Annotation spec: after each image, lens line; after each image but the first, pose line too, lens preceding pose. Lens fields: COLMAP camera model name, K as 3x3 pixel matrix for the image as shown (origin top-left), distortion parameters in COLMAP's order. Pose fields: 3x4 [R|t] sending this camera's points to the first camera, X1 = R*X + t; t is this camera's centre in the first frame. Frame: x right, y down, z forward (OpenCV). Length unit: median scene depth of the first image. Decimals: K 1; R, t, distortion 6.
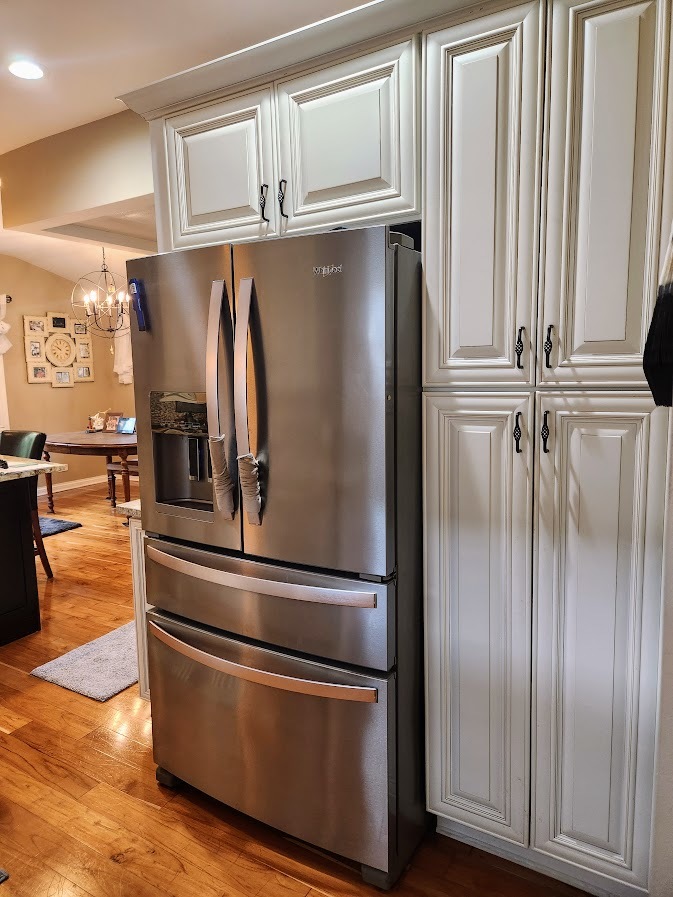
lens RADIAL K [[598.4, 0, 336.2], [0, 598.4, 438.5], [0, 0, 1]] dist [0.007111, 0.002453]
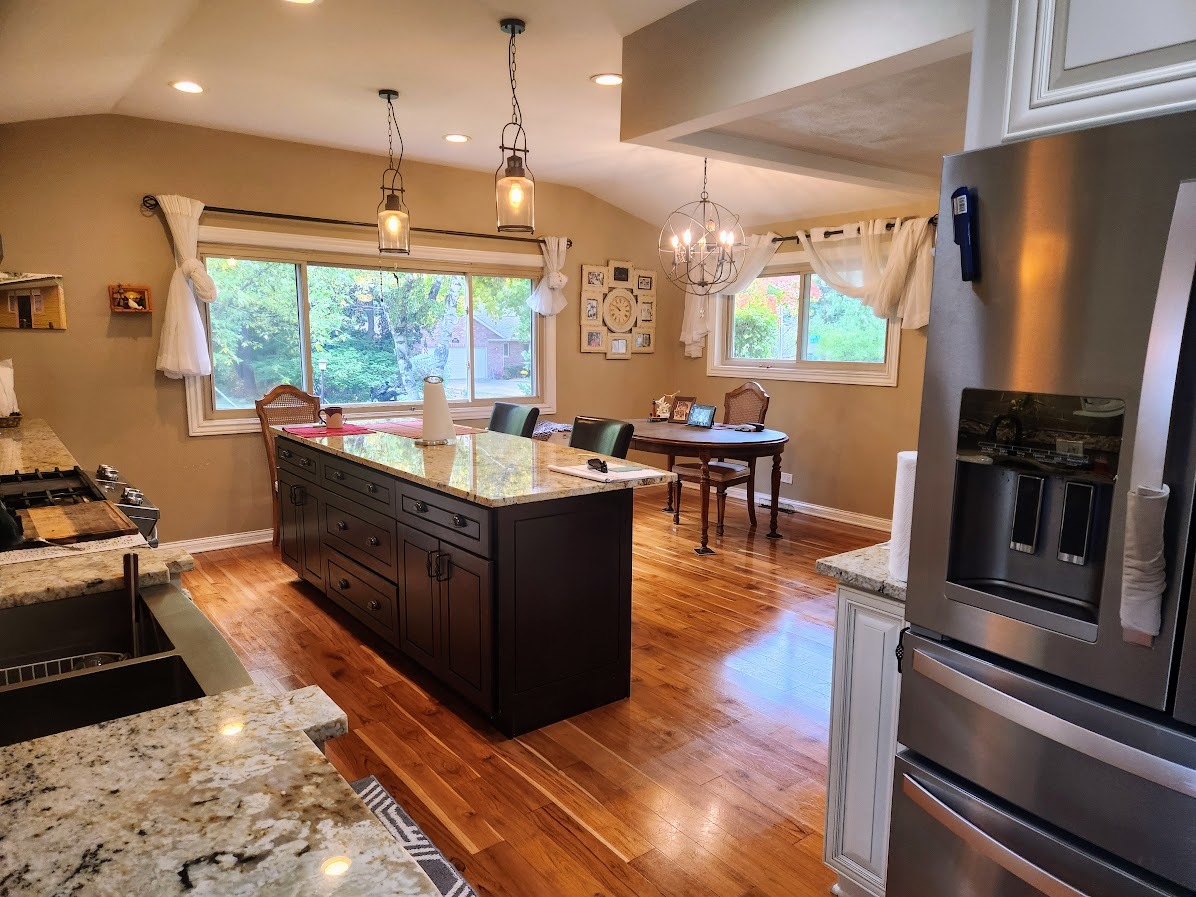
lens RADIAL K [[794.2, 0, 598.1], [0, 794.2, 454.9], [0, 0, 1]] dist [0.082051, -0.058195]
pose [[0.924328, 0.086941, -0.371562, -0.097618], [-0.075964, 0.996134, 0.044109, -0.006772], [0.373961, -0.012546, 0.927360, 0.044727]]
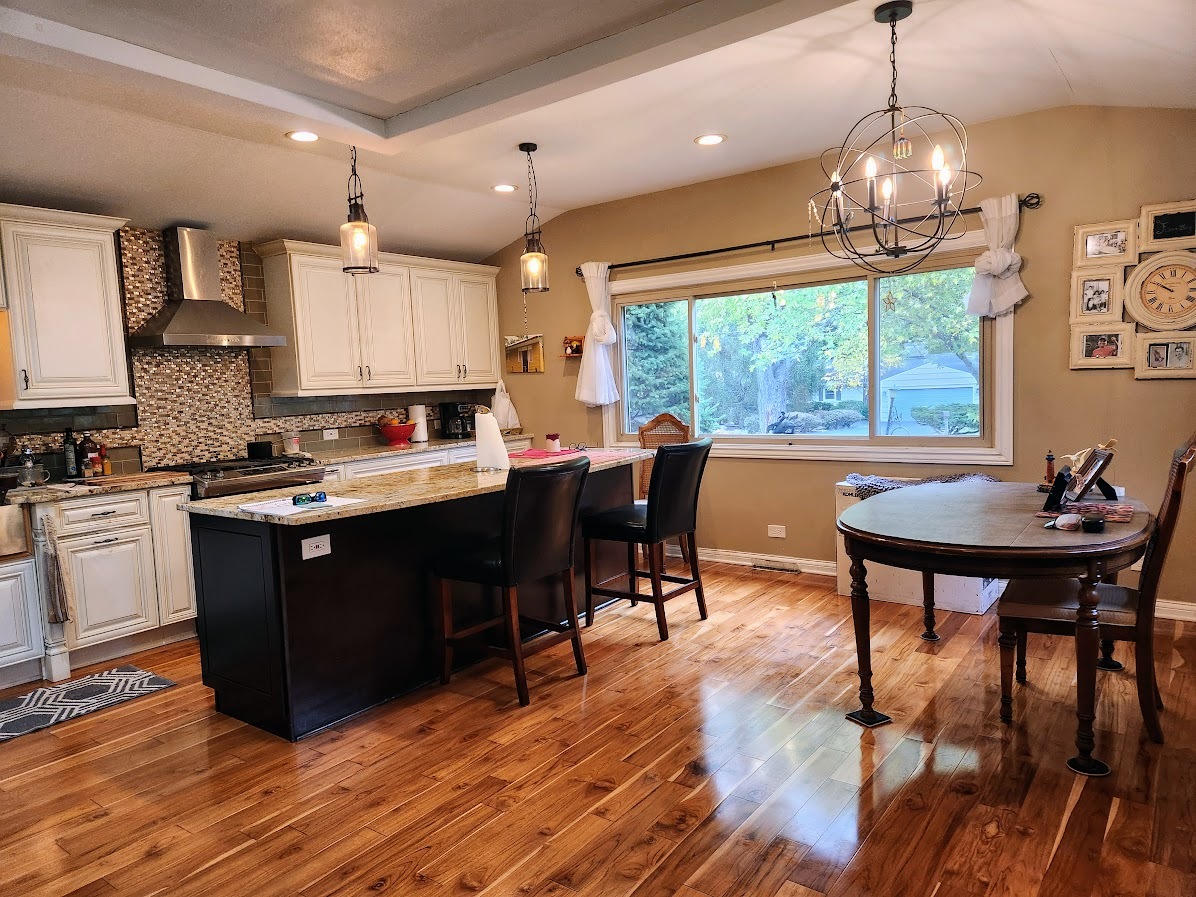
lens RADIAL K [[787.5, 0, 598.0], [0, 787.5, 448.5], [0, 0, 1]] dist [0.030821, -0.001228]
pose [[-0.123729, 0.114503, -0.985688, 0.173021], [-0.076505, 0.989263, 0.124521, -0.082661], [0.989363, 0.090817, -0.113641, 0.726243]]
